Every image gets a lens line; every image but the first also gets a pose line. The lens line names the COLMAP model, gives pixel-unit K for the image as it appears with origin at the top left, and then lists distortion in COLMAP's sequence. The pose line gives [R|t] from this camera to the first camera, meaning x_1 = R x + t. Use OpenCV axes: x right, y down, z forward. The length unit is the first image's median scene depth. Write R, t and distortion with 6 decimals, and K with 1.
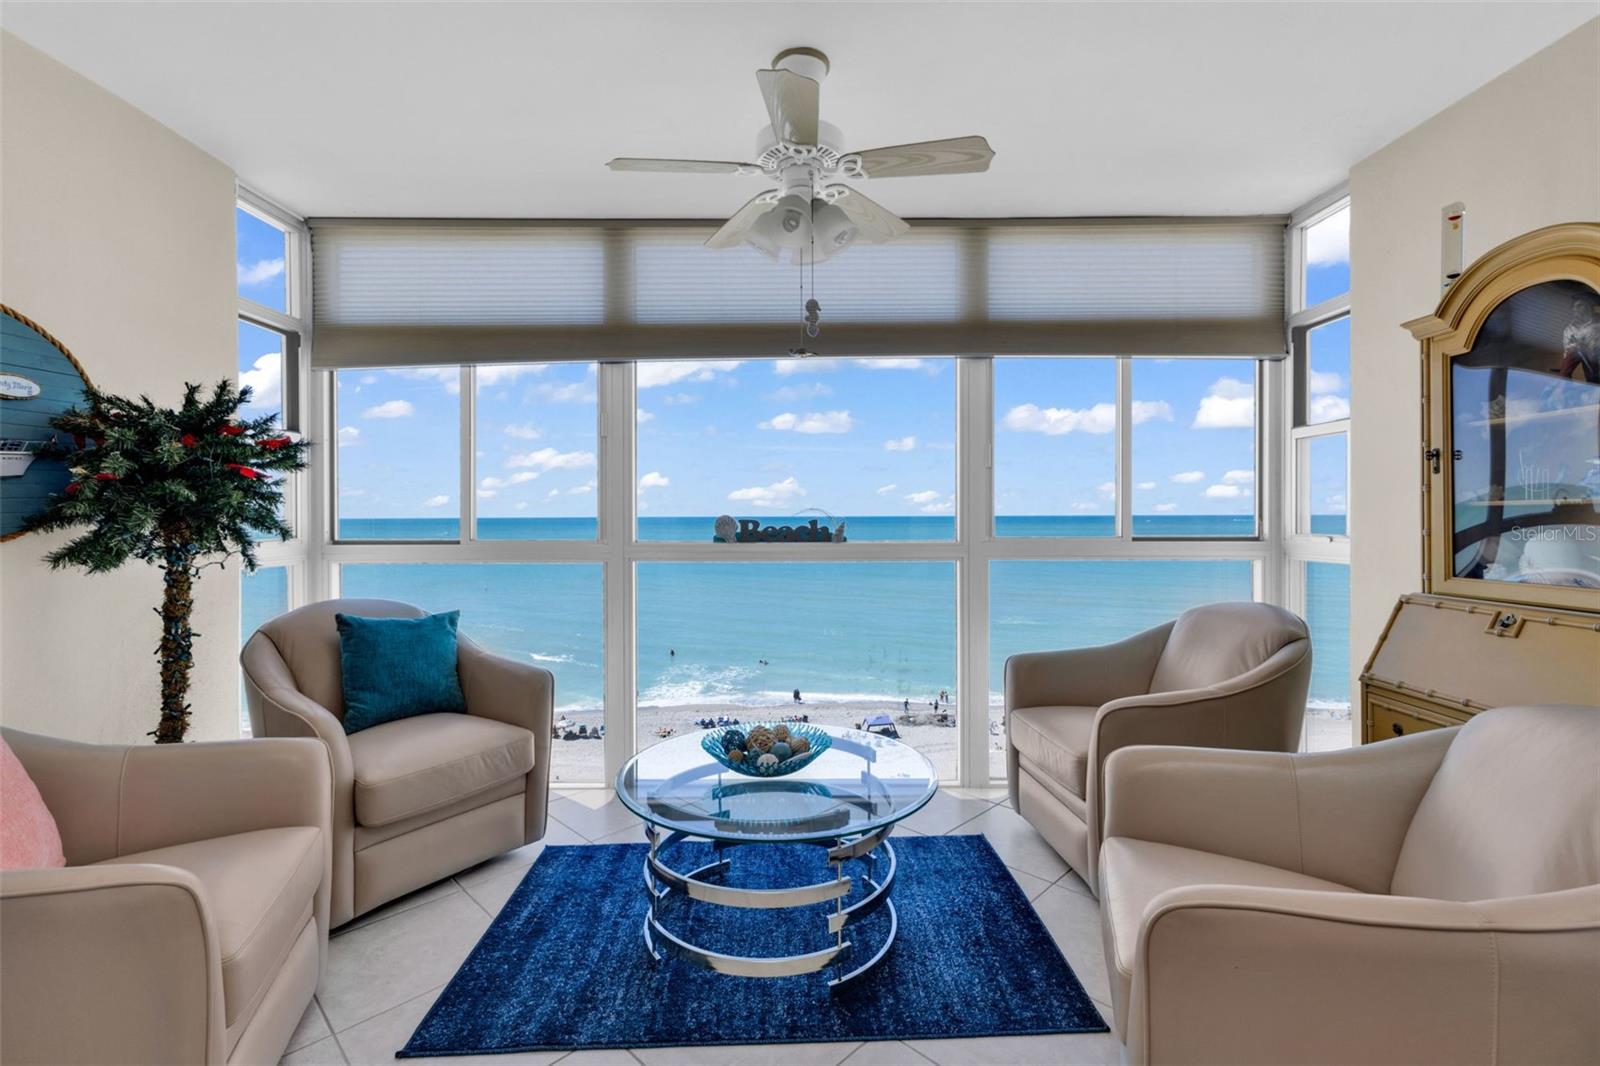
lens RADIAL K [[708.1, 0, 777.5], [0, 708.1, 515.1], [0, 0, 1]] dist [0.007763, 0.000787]
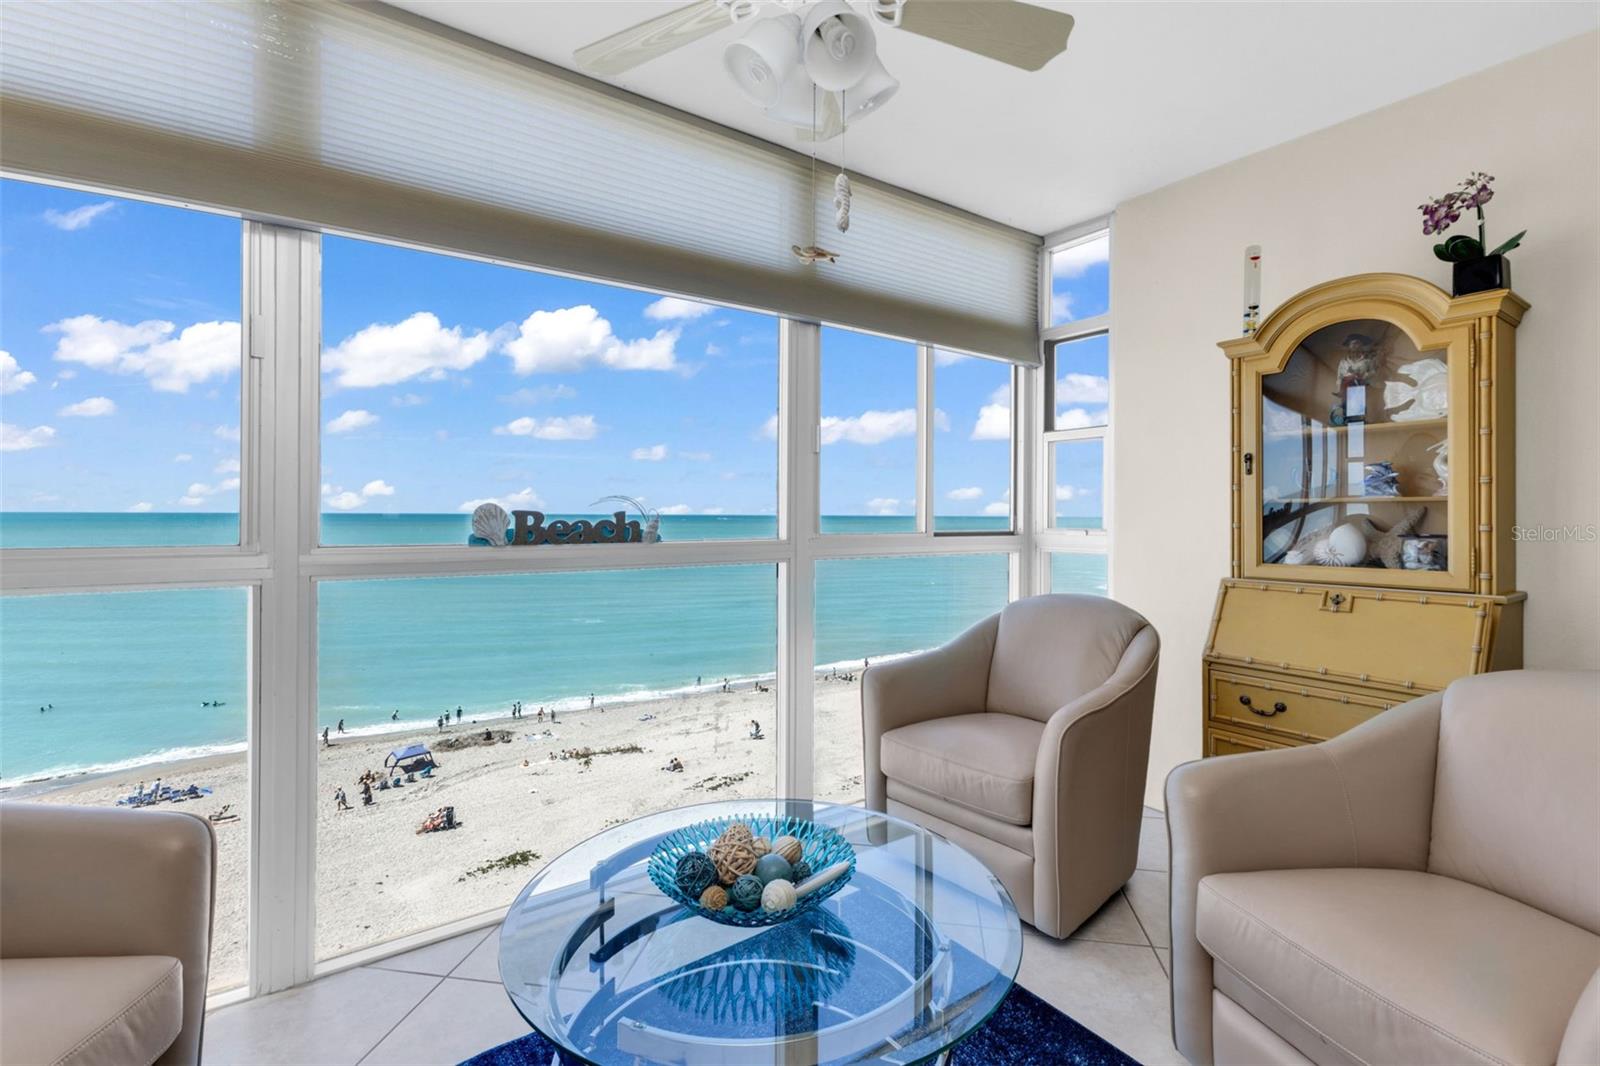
lens RADIAL K [[736.9, 0, 789.6], [0, 736.9, 511.9], [0, 0, 1]] dist [0.000161, -0.000251]
pose [[0.811194, 0.008283, 0.584718, -0.286005], [-0.007619, 0.999965, -0.003596, 0.009429], [-0.584727, -0.001538, 0.811229, 0.346540]]
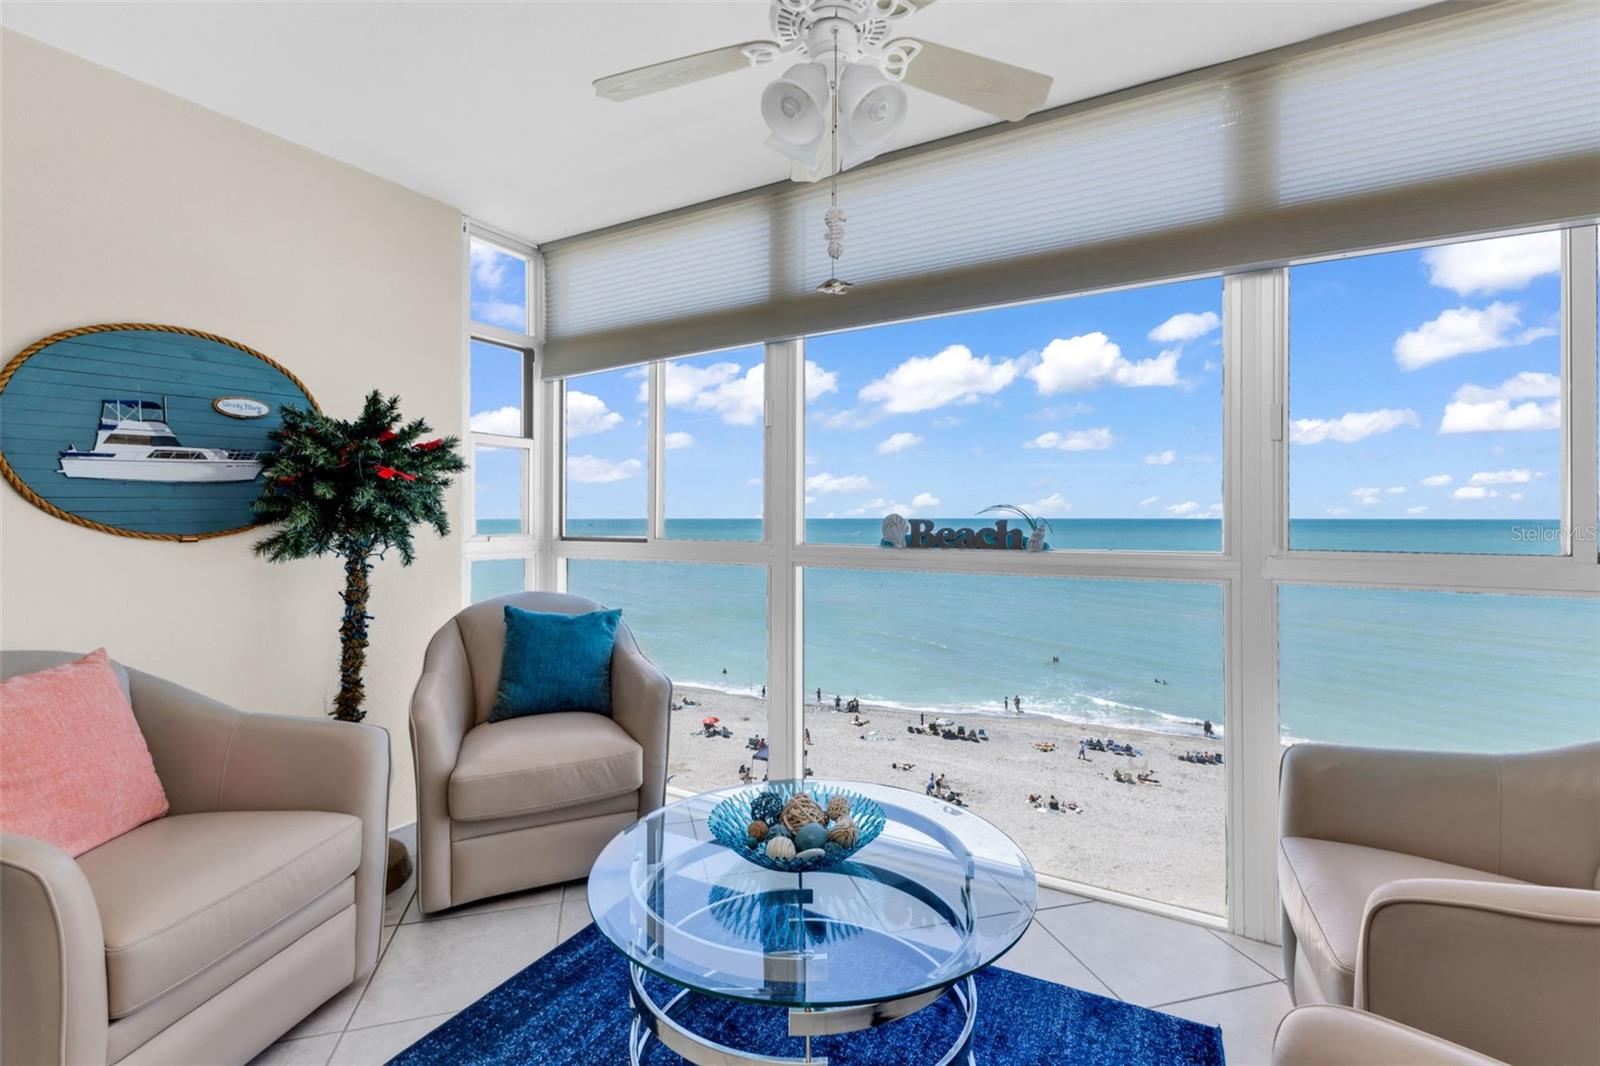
lens RADIAL K [[707.0, 0, 800.9], [0, 707.0, 512.0], [0, 0, 1]] dist [0.013782, -0.004260]
pose [[0.876992, 0.000218, -0.480504, 0.264289], [-0.003666, 0.999974, -0.006237, 0.003688], [0.480490, 0.007231, 0.876970, 0.270311]]
